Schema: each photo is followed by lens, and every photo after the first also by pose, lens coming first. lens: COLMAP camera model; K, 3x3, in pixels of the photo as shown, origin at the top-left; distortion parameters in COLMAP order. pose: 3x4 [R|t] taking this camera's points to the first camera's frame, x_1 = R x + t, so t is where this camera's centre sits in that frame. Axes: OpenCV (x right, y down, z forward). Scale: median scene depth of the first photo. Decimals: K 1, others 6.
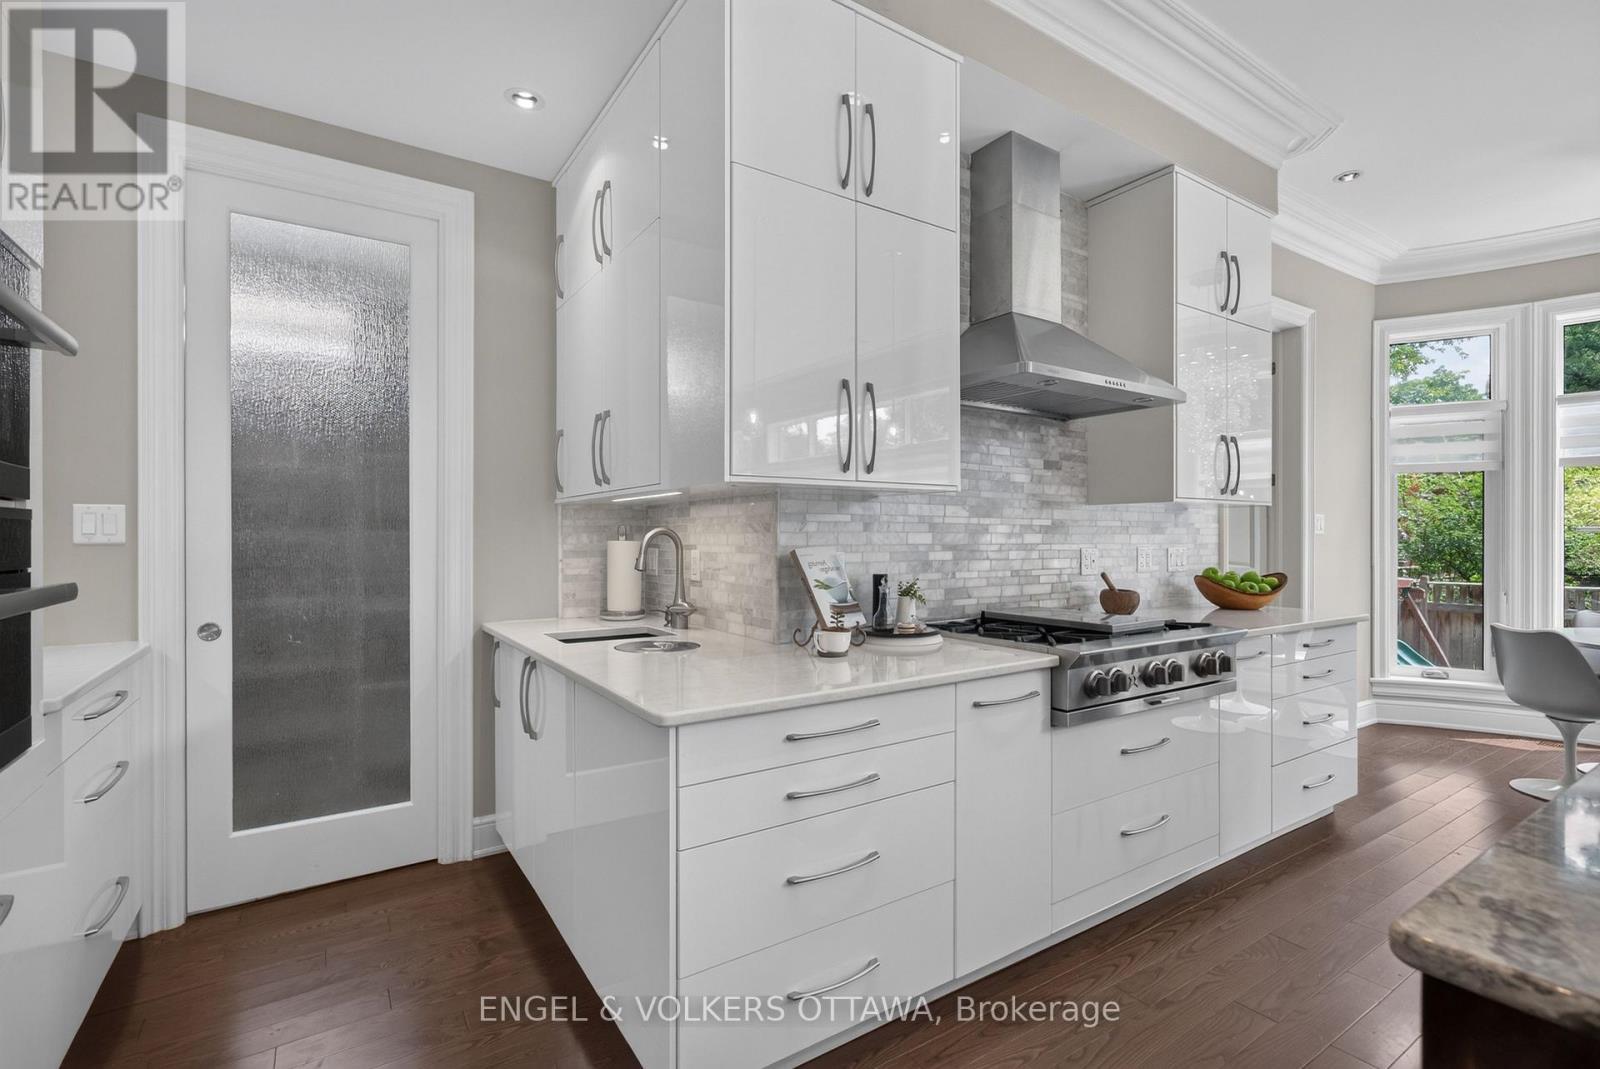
lens RADIAL K [[742.0, 0, 811.2], [0, 742.0, 529.5], [0, 0, 1]] dist [-0.000041, 0.008302]
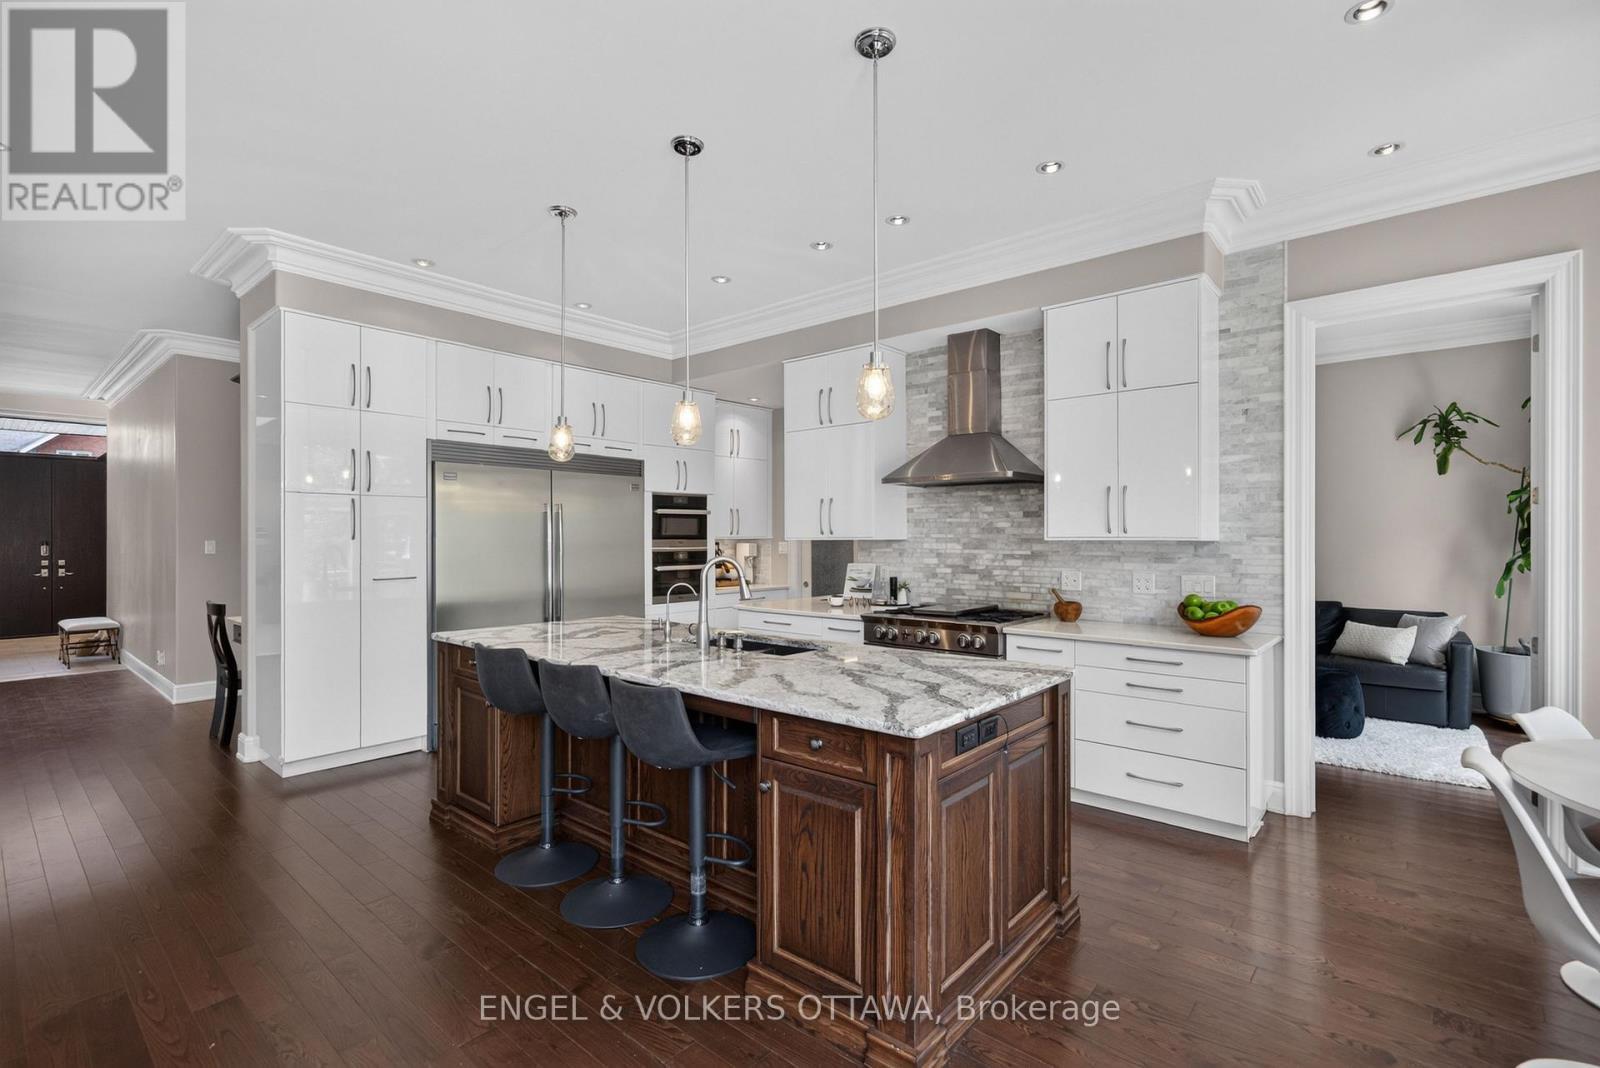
lens RADIAL K [[742.0, 0, 811.6], [0, 742.0, 535.9], [0, 0, 1]] dist [-0.000041, 0.008302]
pose [[0.251520, -0.001983, -0.967850, 1.753194], [0.008545, 0.999963, 0.000171, -0.049858], [0.967814, -0.008314, 0.251528, 0.202146]]
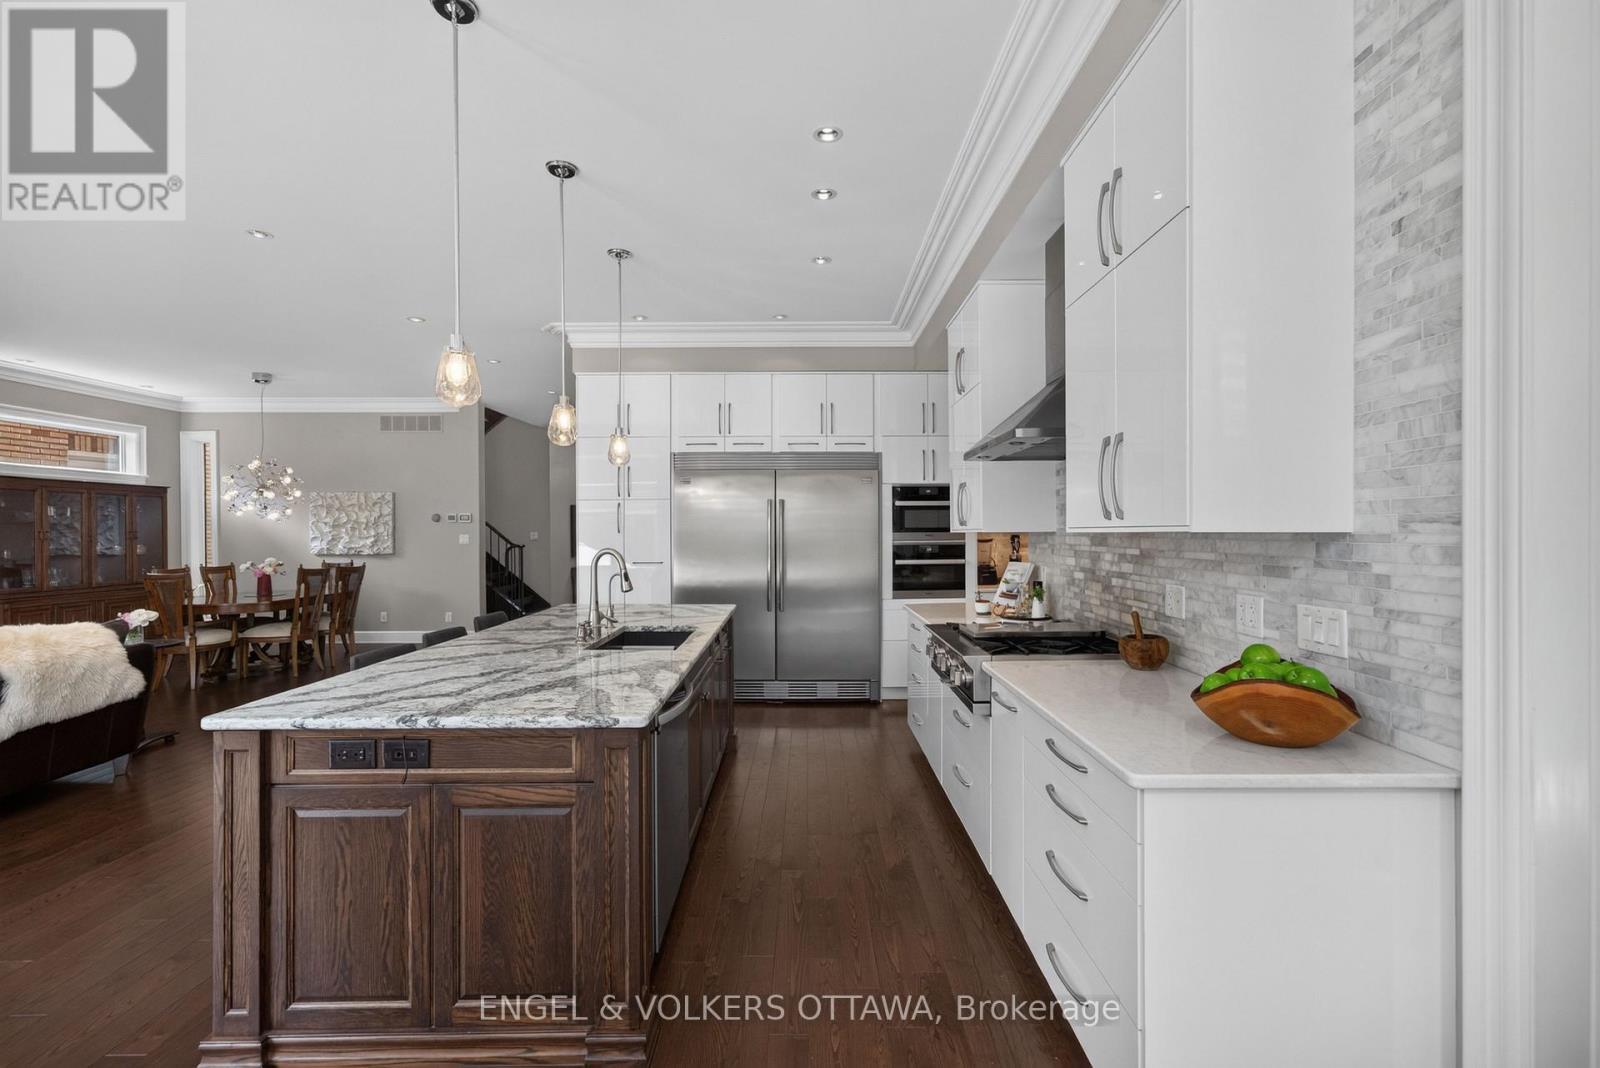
lens RADIAL K [[704.1, 0, 796.7], [0, 704.1, 529.9], [0, 0, 1]] dist [0.009436, 0.002018]
pose [[-0.585526, -0.001585, -0.810652, 1.364622], [0.008098, 0.999937, -0.007804, -0.035664], [0.810613, -0.011134, -0.585476, 1.228694]]
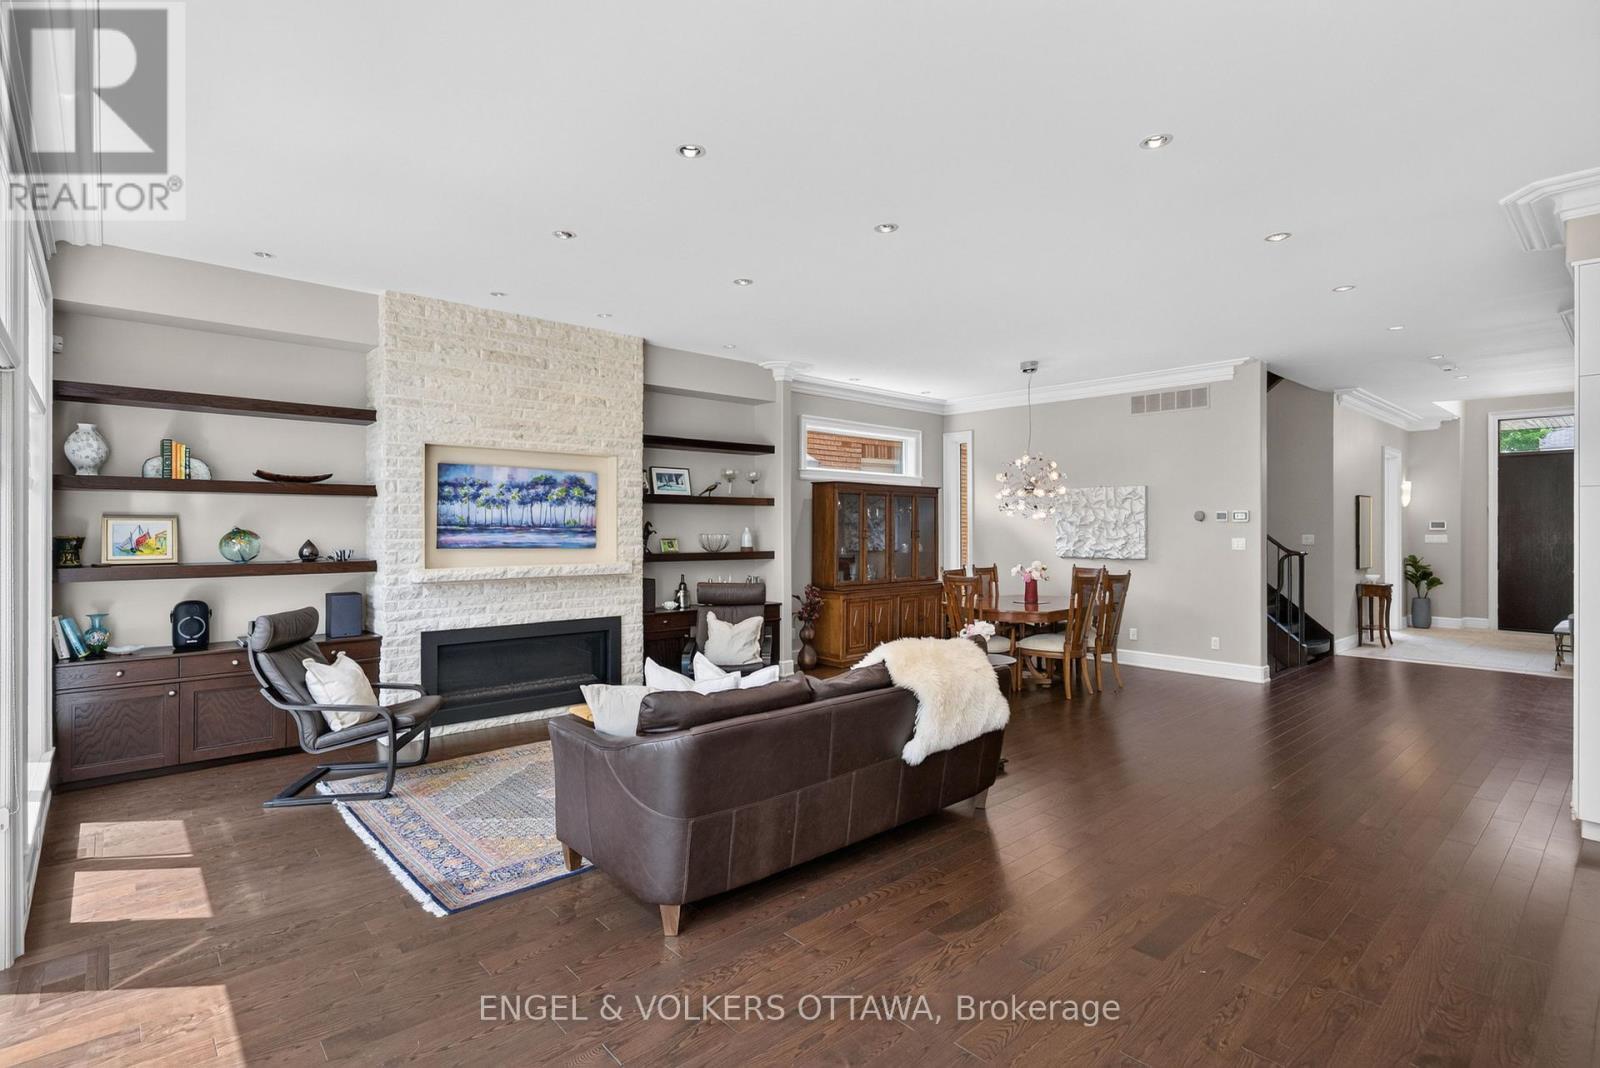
lens RADIAL K [[761.8, 0, 801.0], [0, 761.8, 527.9], [0, 0, 1]] dist [0.004267, 0.001473]
pose [[-0.991895, -0.004730, -0.126972, 1.497548], [-0.004133, 0.999979, -0.004959, -0.064342], [0.126992, -0.004394, -0.991894, 0.620430]]
